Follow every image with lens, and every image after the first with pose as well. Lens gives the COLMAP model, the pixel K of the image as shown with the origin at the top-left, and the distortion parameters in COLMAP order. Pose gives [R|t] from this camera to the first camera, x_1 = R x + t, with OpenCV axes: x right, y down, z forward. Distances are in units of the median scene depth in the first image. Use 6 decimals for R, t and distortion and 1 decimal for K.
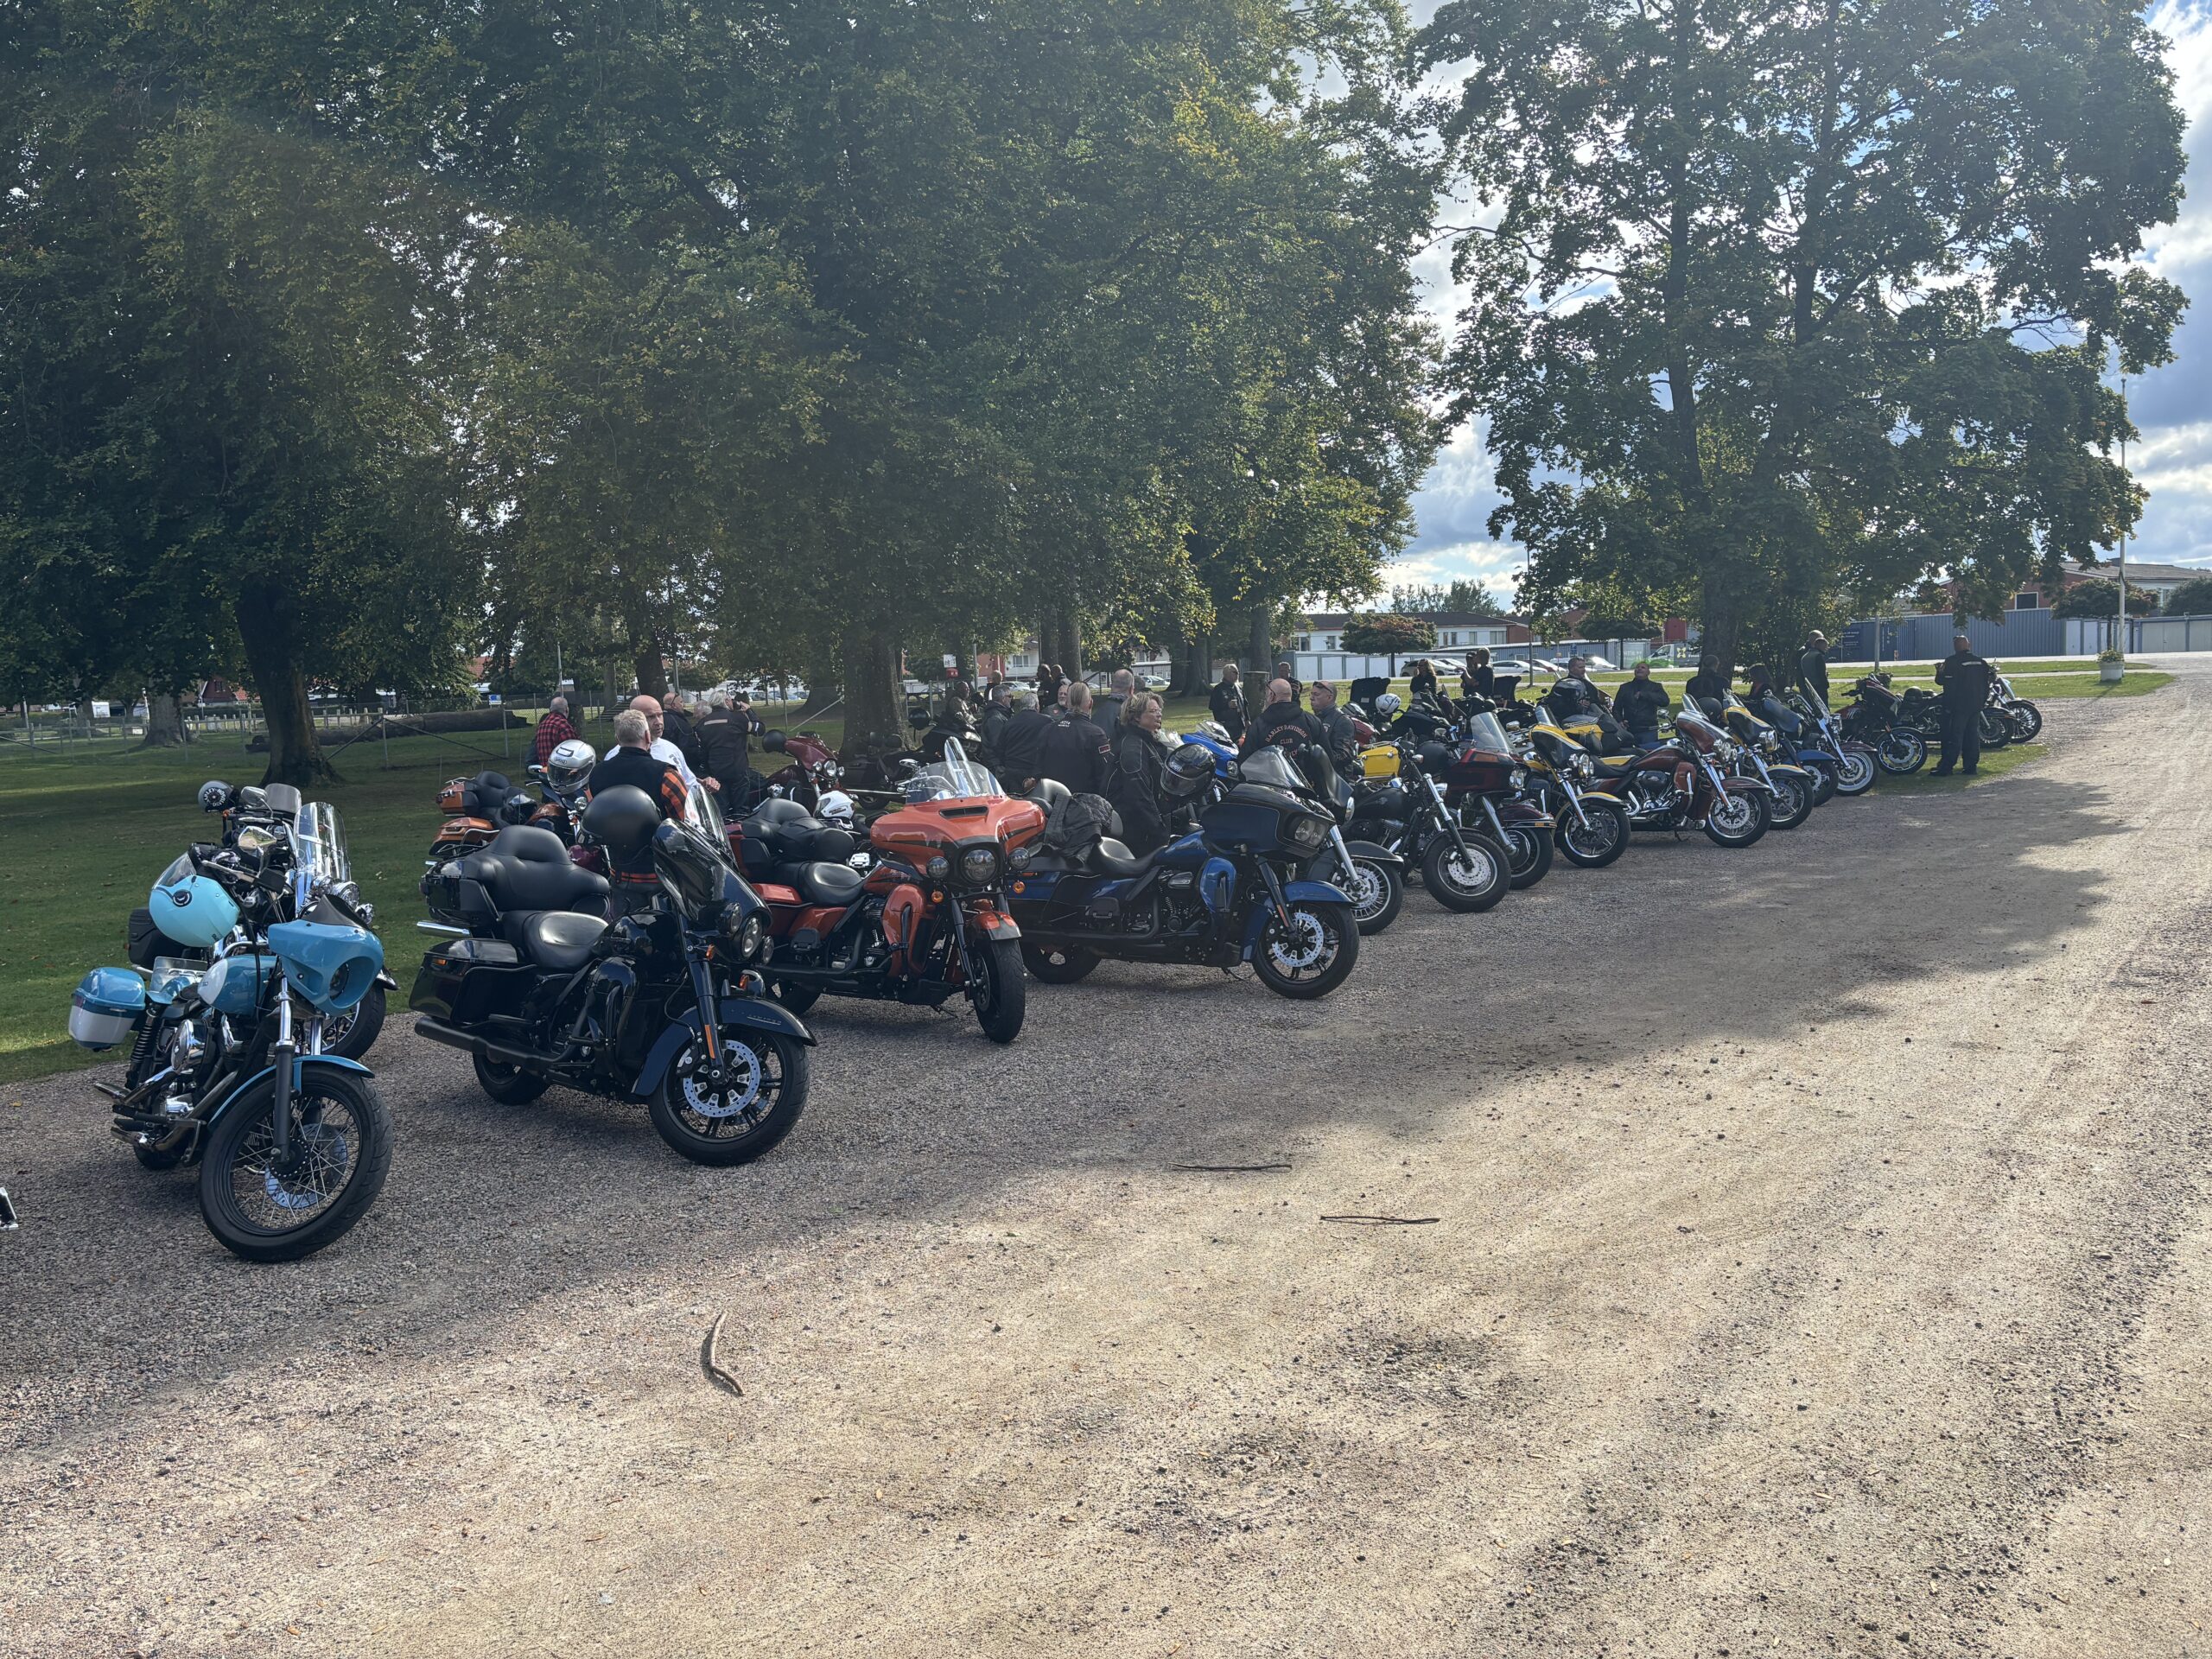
lens RADIAL K [[1651.5, 0, 1090.8], [0, 1651.5, 827.3], [0, 0, 1]] dist [0.050364, -0.054482]
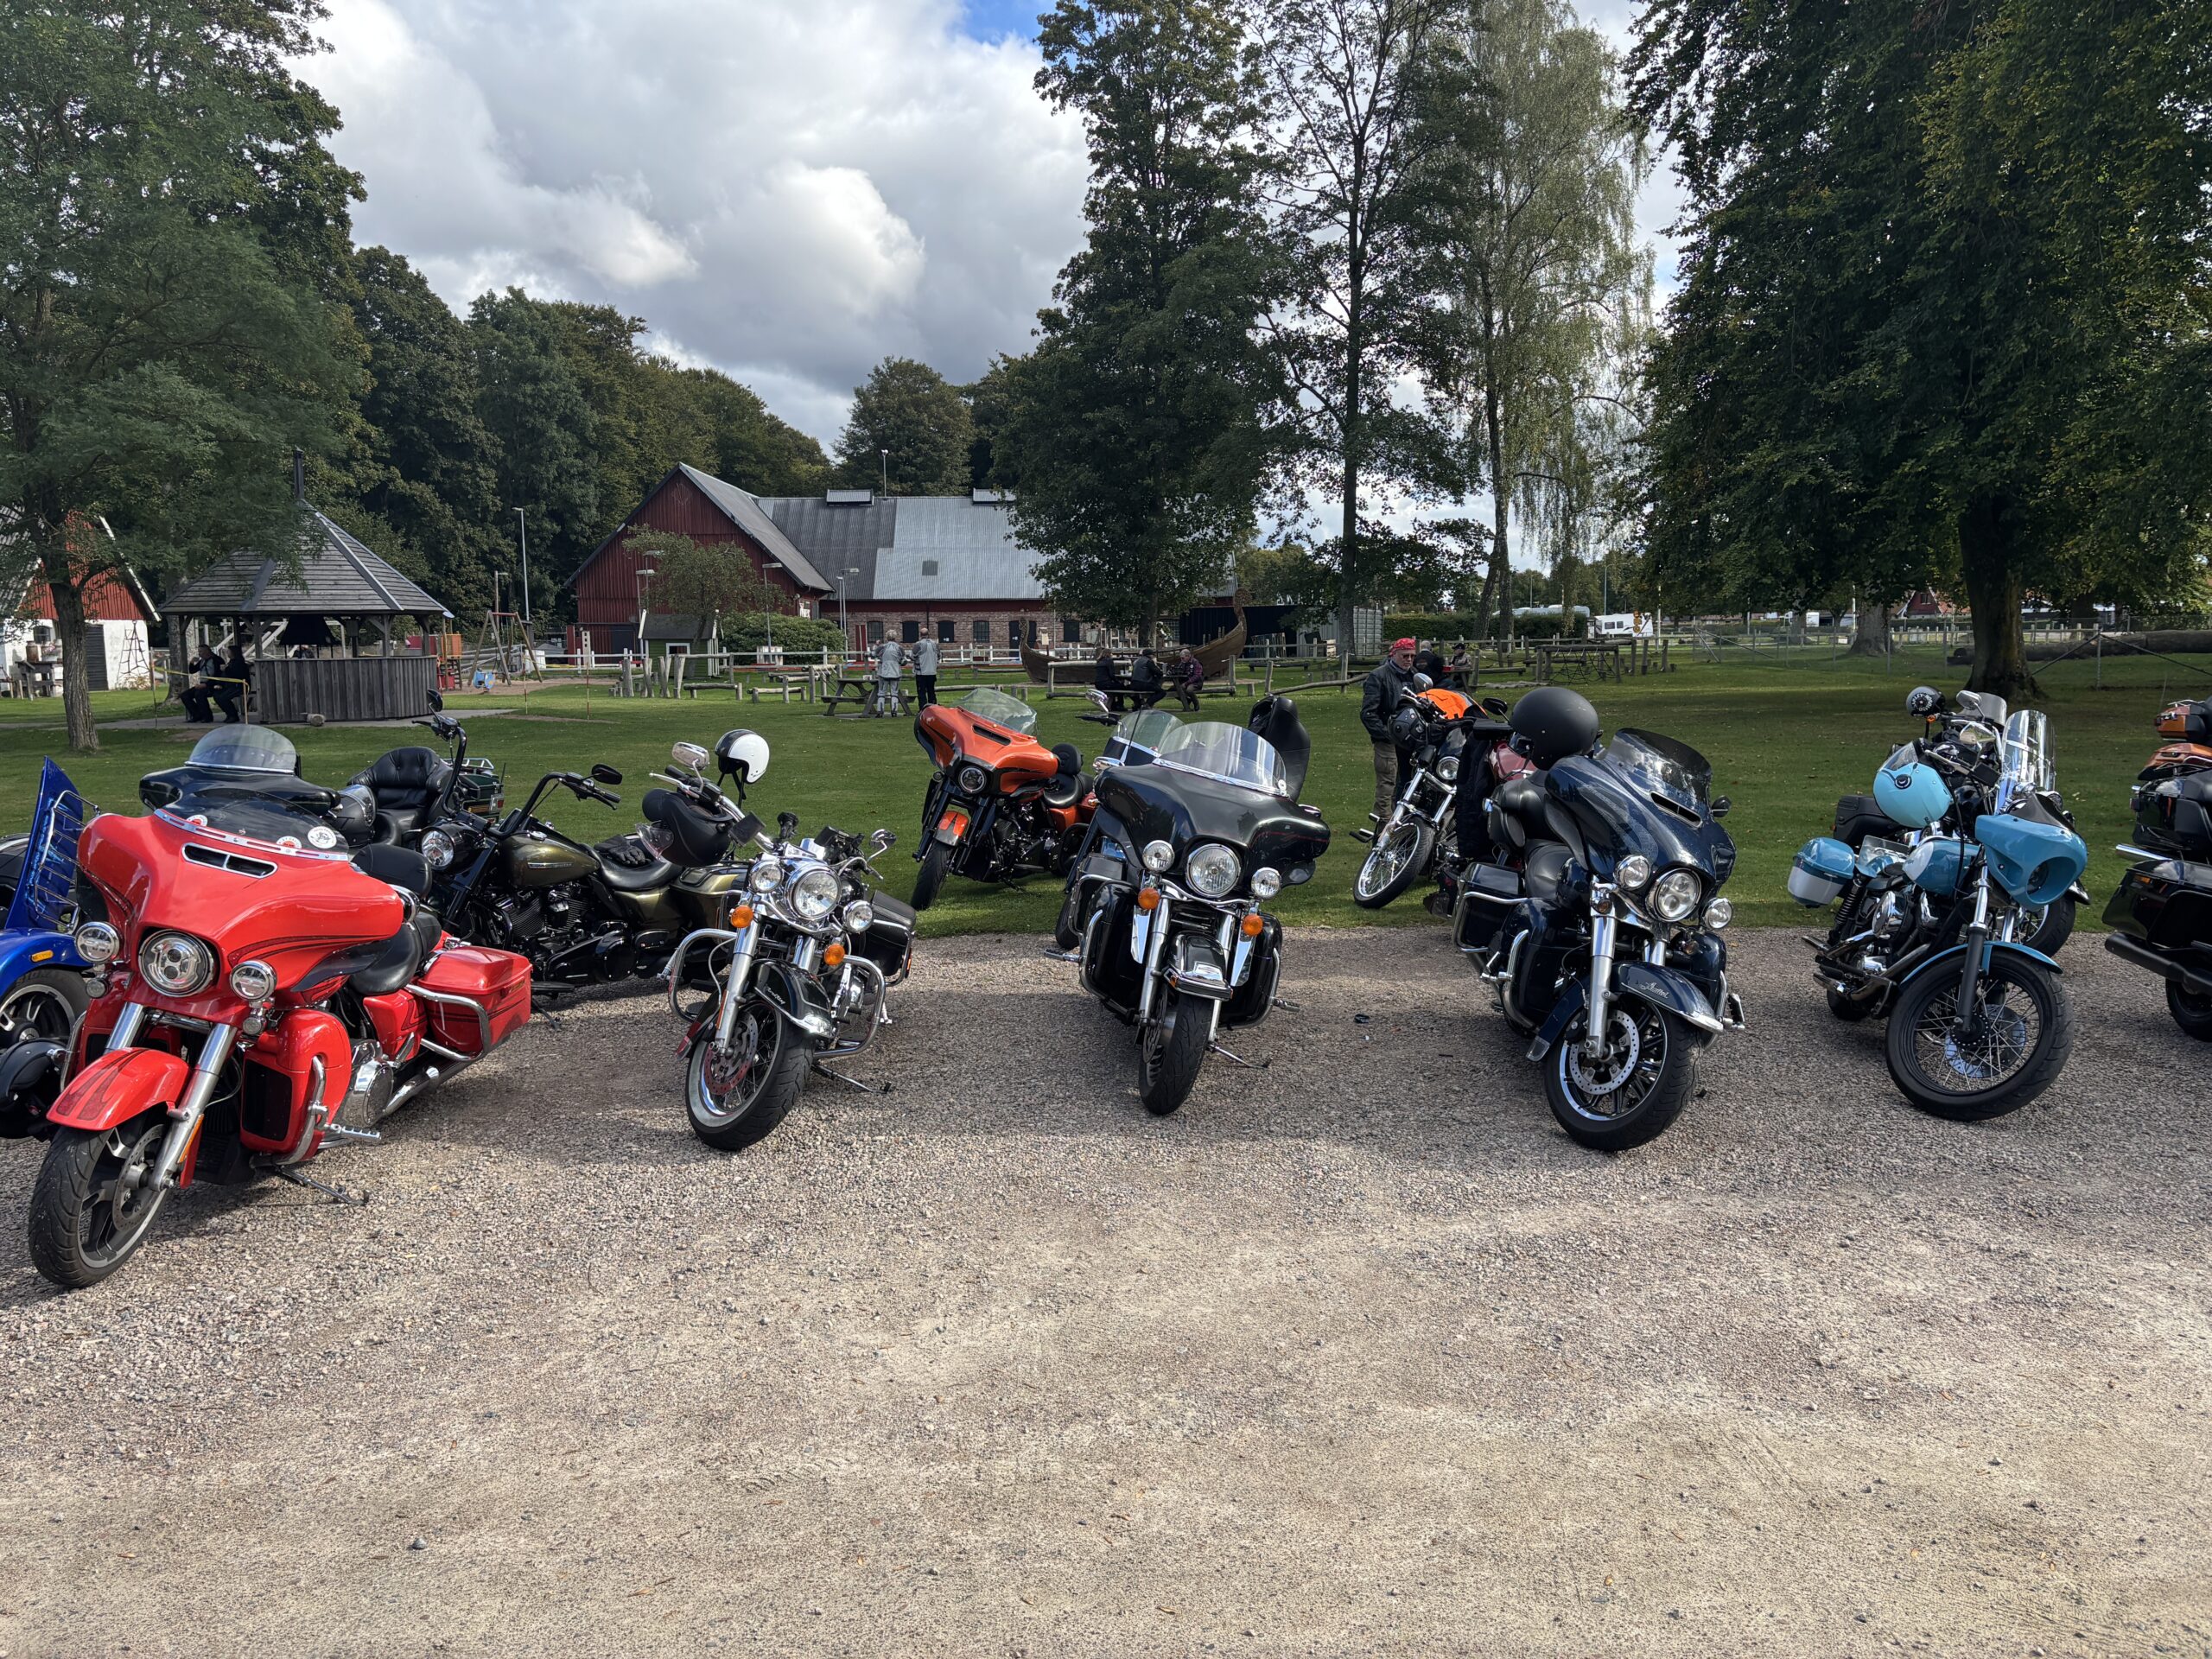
lens RADIAL K [[1651.5, 0, 1084.4], [0, 1651.5, 817.0], [0, 0, 1]] dist [0.050364, -0.054482]
pose [[0.586557, 0.124581, -0.800269, 0.026564], [-0.088134, 0.992049, 0.089838, 0.012424], [0.805098, 0.017836, 0.592873, -0.090812]]
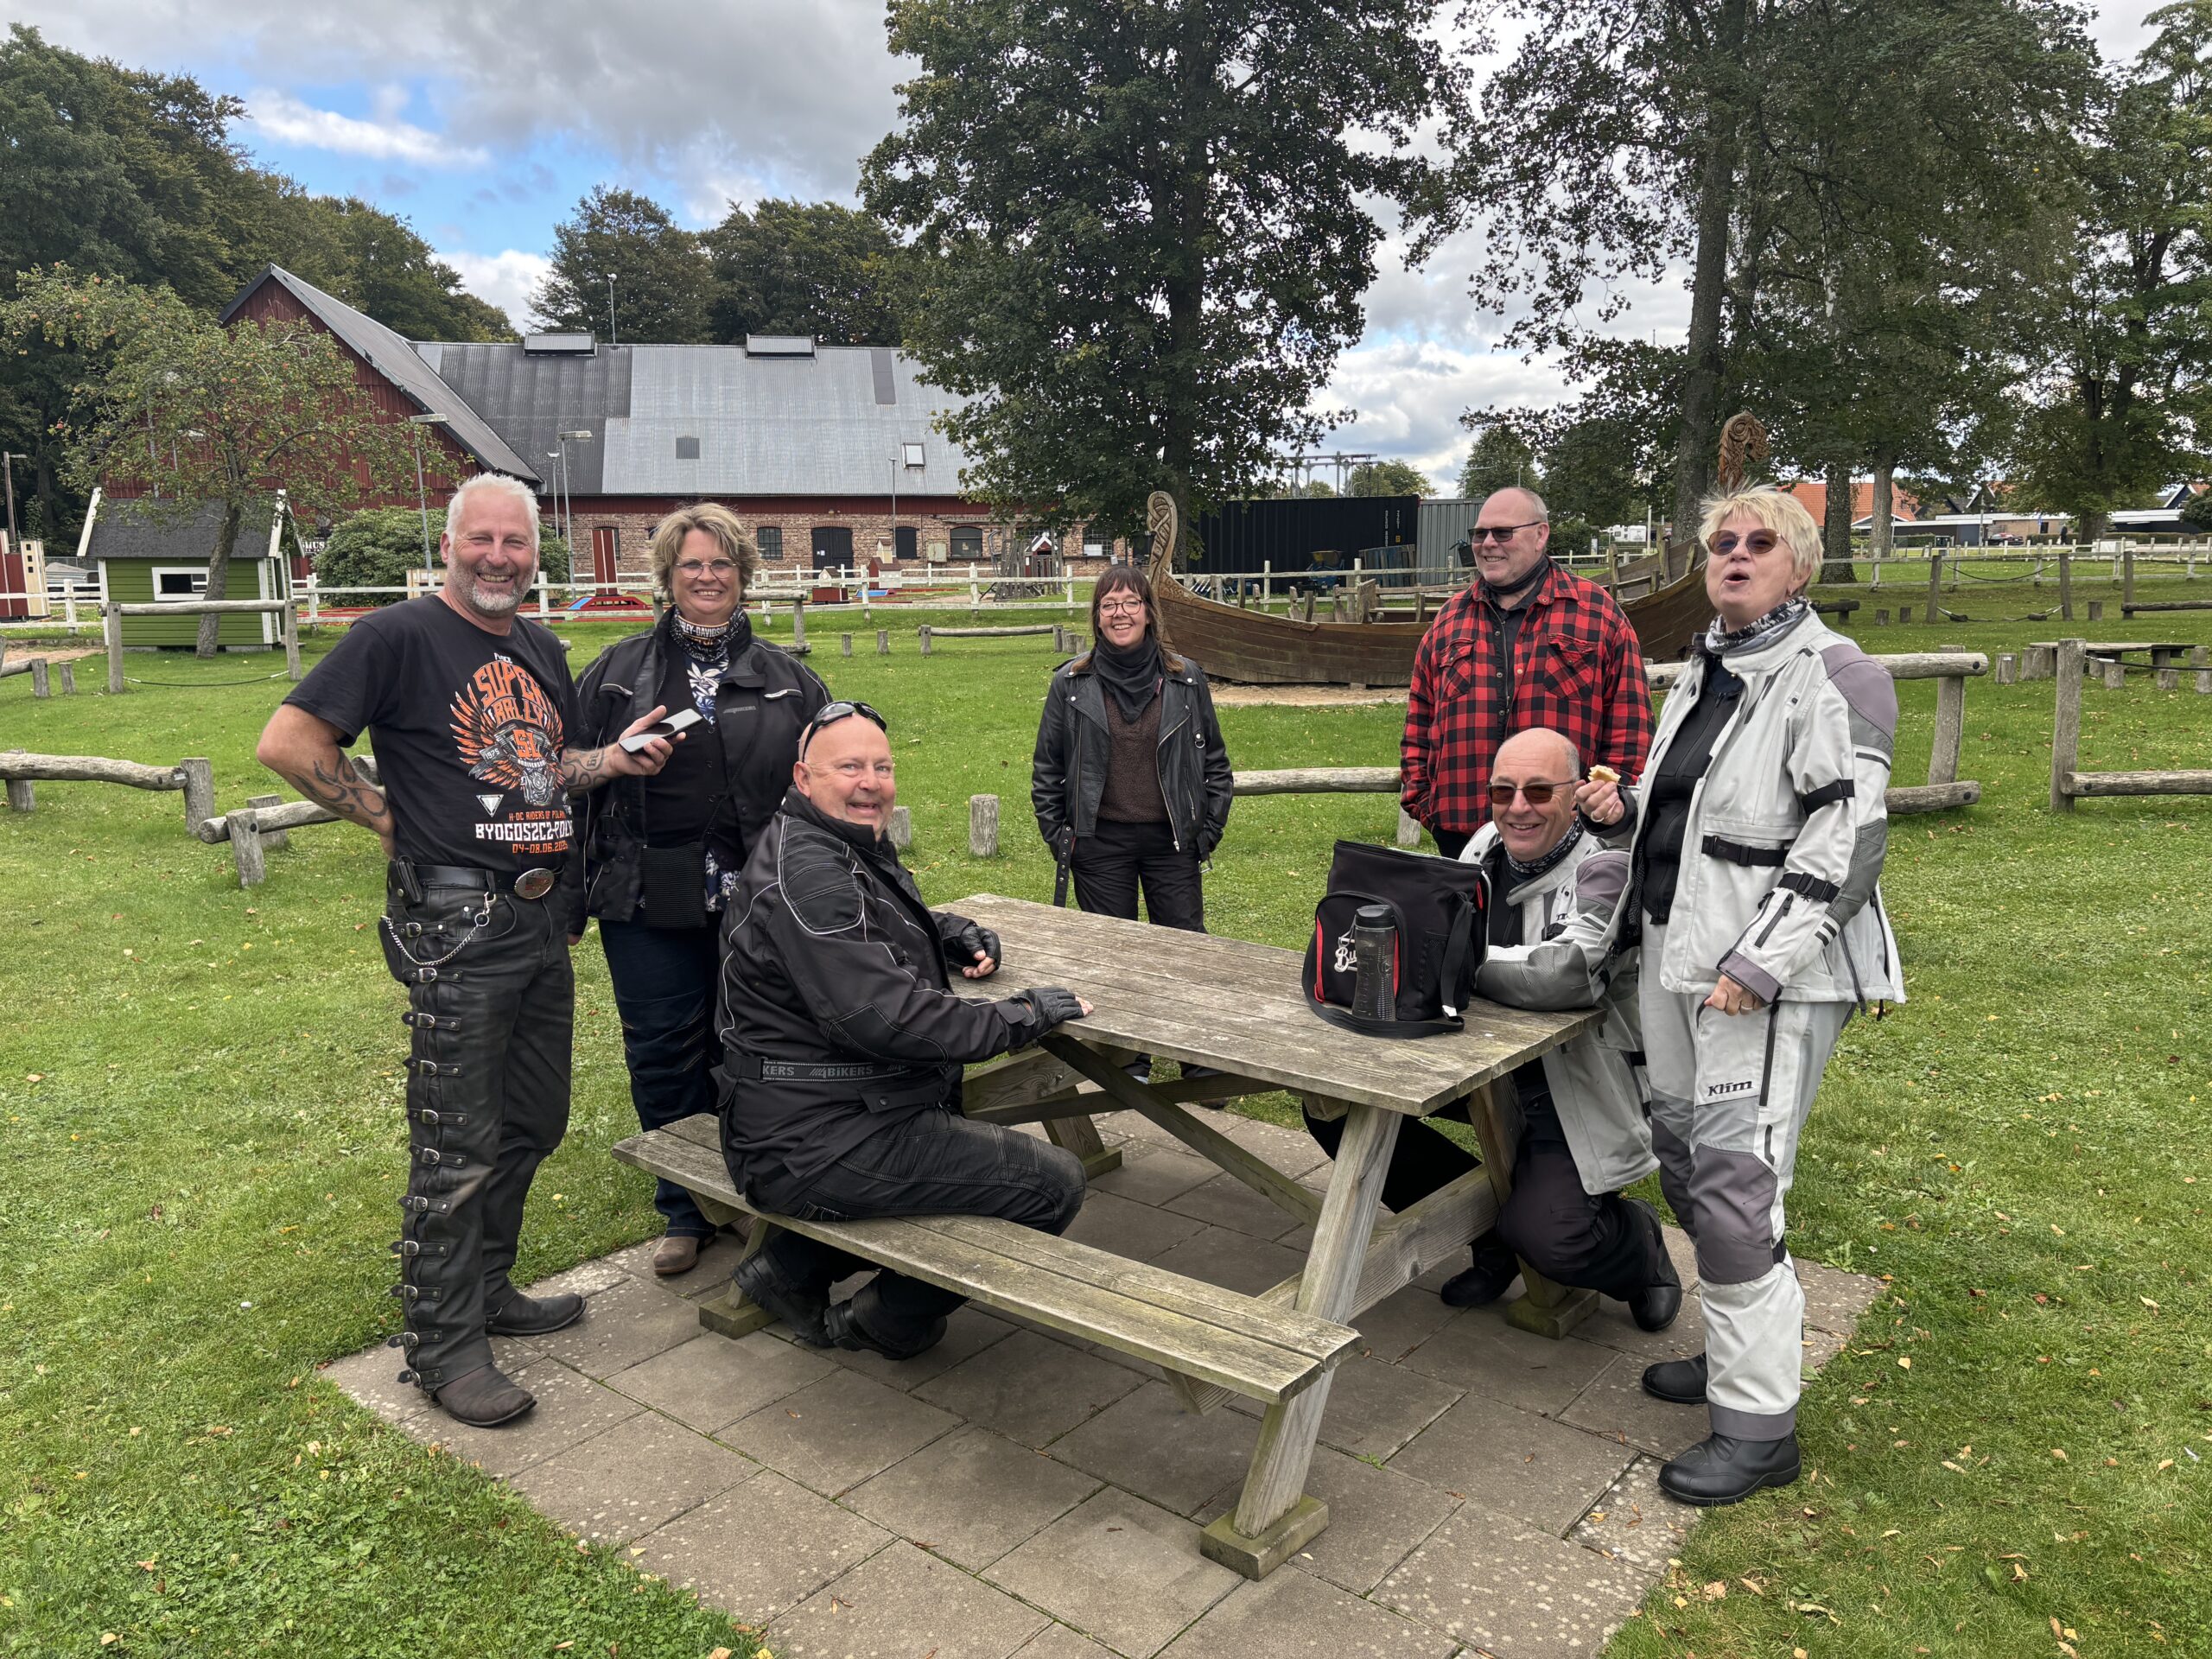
lens RADIAL K [[1651.5, 0, 1108.6], [0, 1651.5, 811.2], [0, 0, 1]] dist [0.050364, -0.054482]
pose [[0.723198, 0.143464, -0.675575, -5.661627], [-0.083545, 0.989176, 0.120626, -0.012914], [0.685569, -0.030796, 0.727356, 2.741463]]
